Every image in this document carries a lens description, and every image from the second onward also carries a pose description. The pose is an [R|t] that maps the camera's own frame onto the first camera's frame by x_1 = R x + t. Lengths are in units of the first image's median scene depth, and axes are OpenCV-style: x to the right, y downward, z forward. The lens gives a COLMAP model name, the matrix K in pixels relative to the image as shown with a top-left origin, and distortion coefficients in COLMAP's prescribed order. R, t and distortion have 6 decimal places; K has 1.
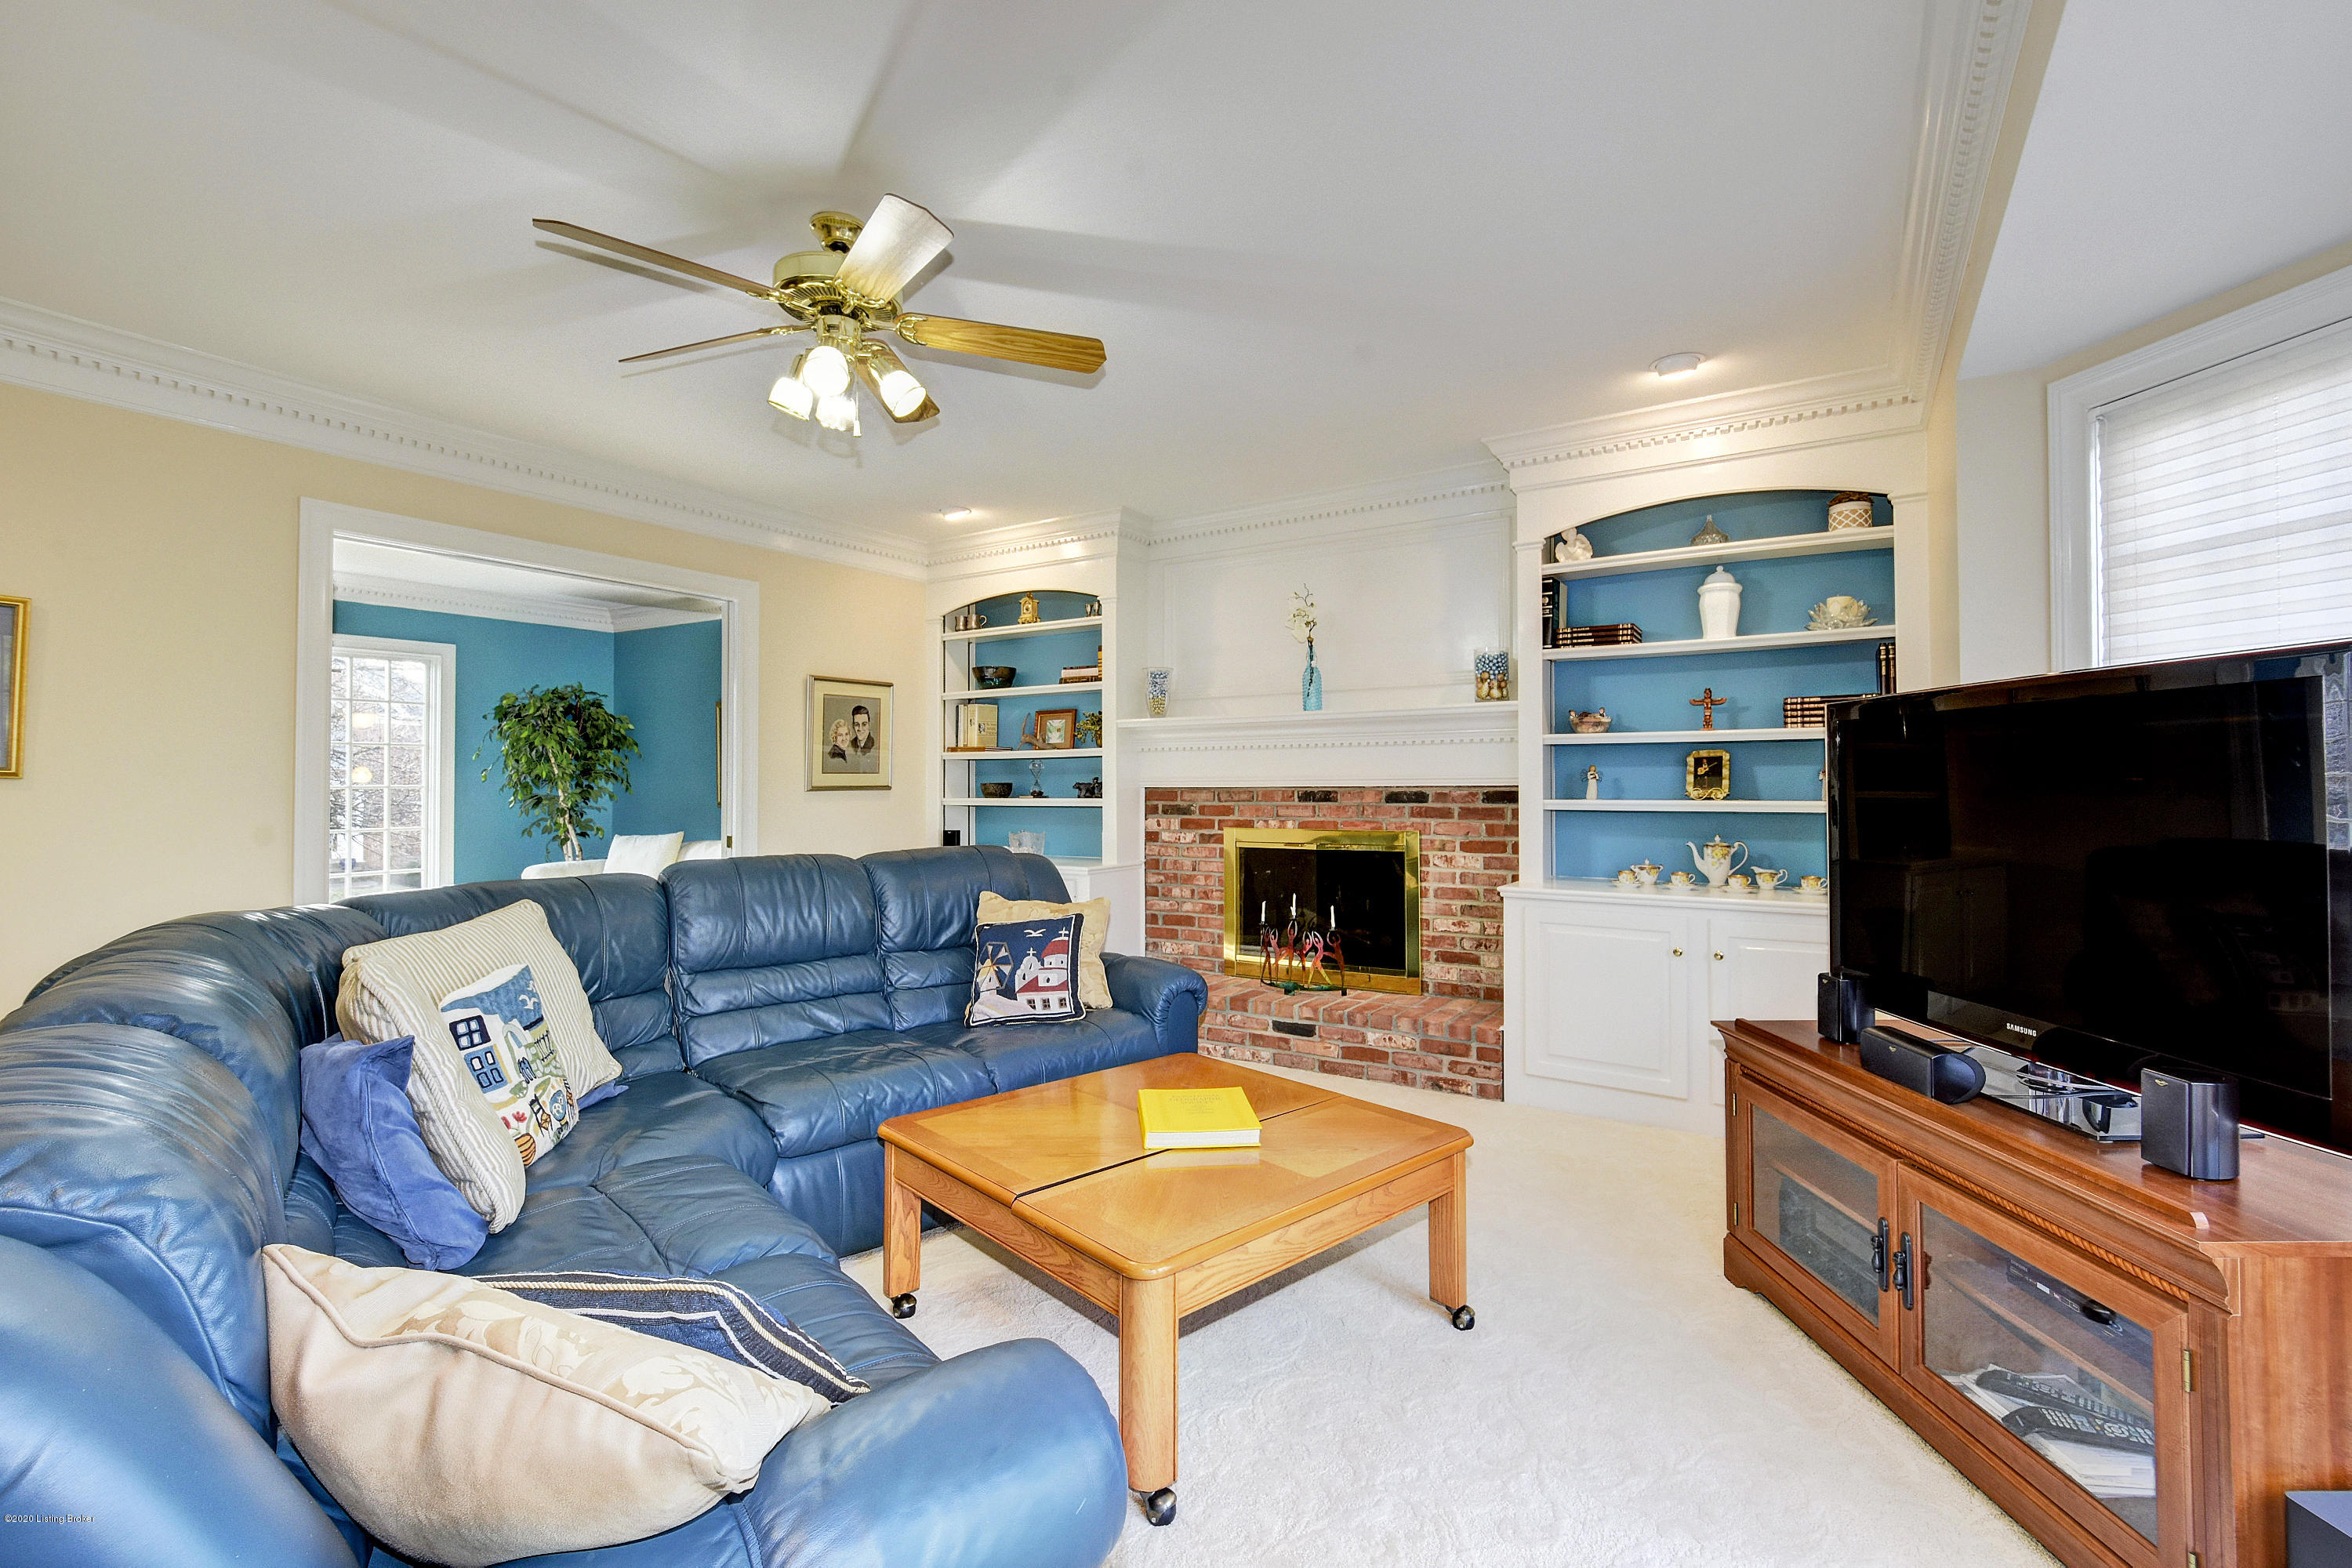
lens RADIAL K [[1011.2, 0, 1181.0], [0, 1011.2, 768.9], [0, 0, 1]] dist [0.002553, 0.000195]
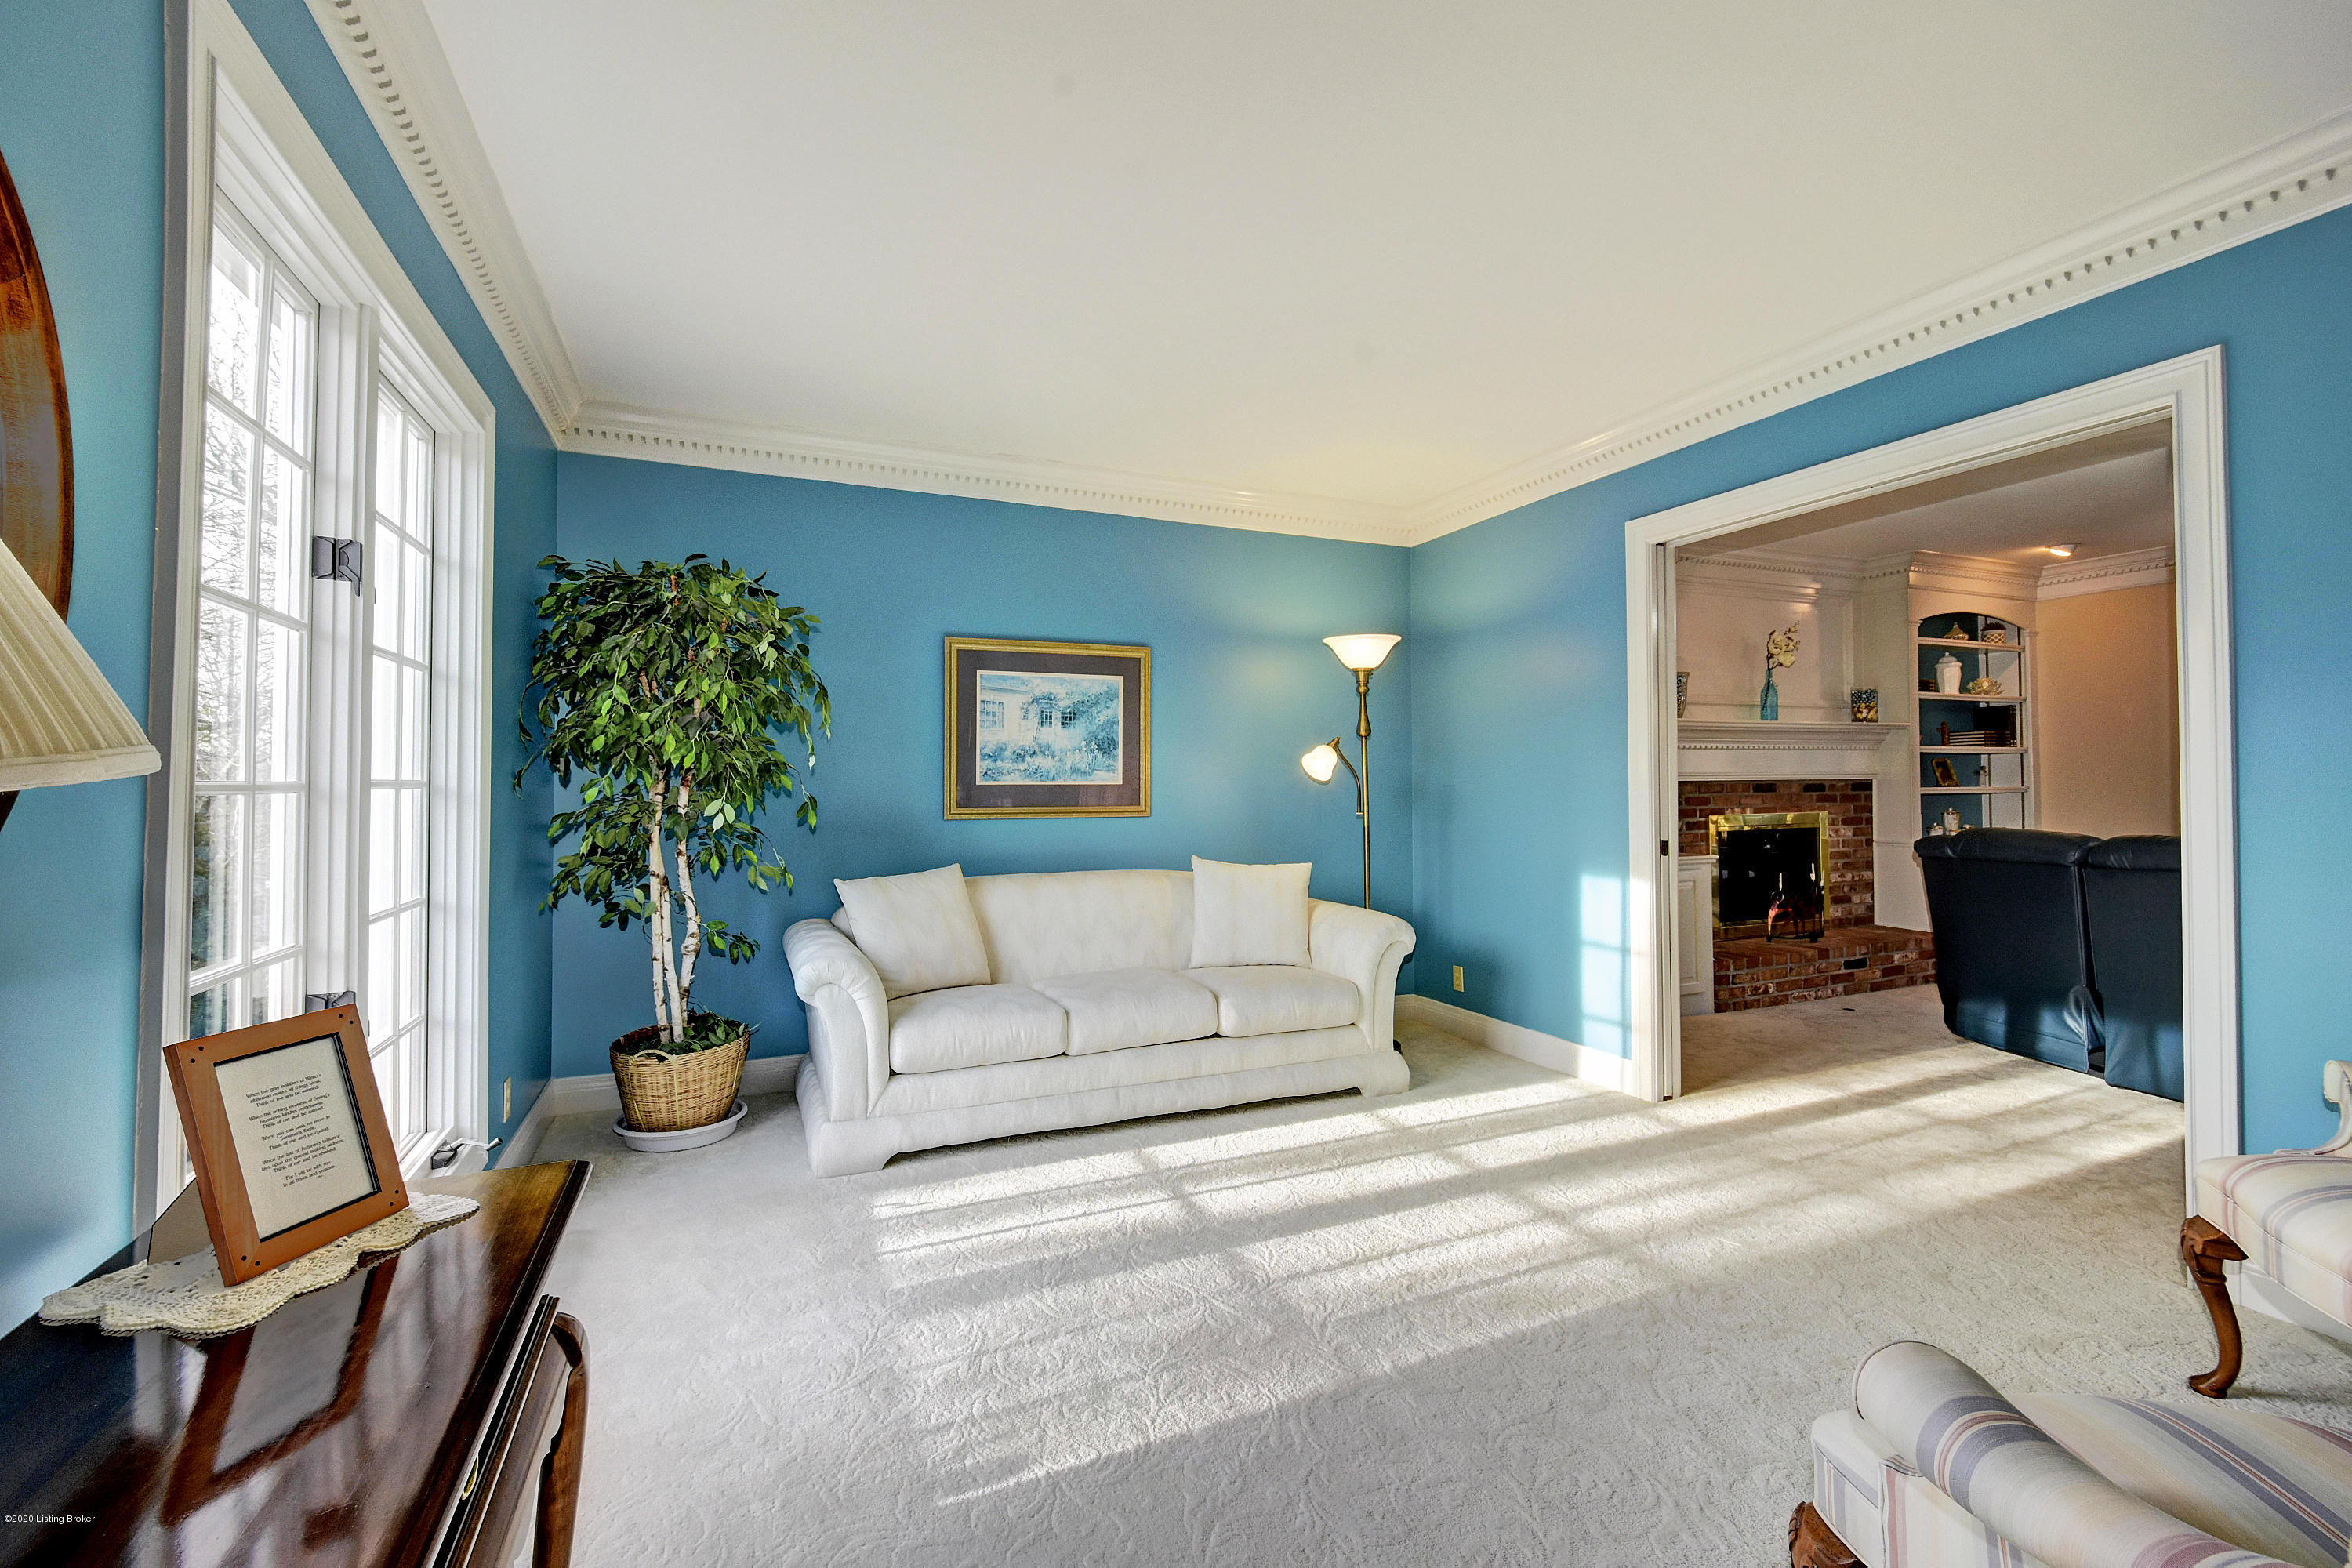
lens RADIAL K [[1011.2, 0, 1172.8], [0, 1011.2, 784.9], [0, 0, 1]] dist [0.002553, 0.000195]
pose [[0.570116, 0.003619, 0.821557, -1.442414], [-0.004249, 0.999990, -0.001457, 0.031145], [-0.821554, -0.002660, 0.570125, 0.964872]]
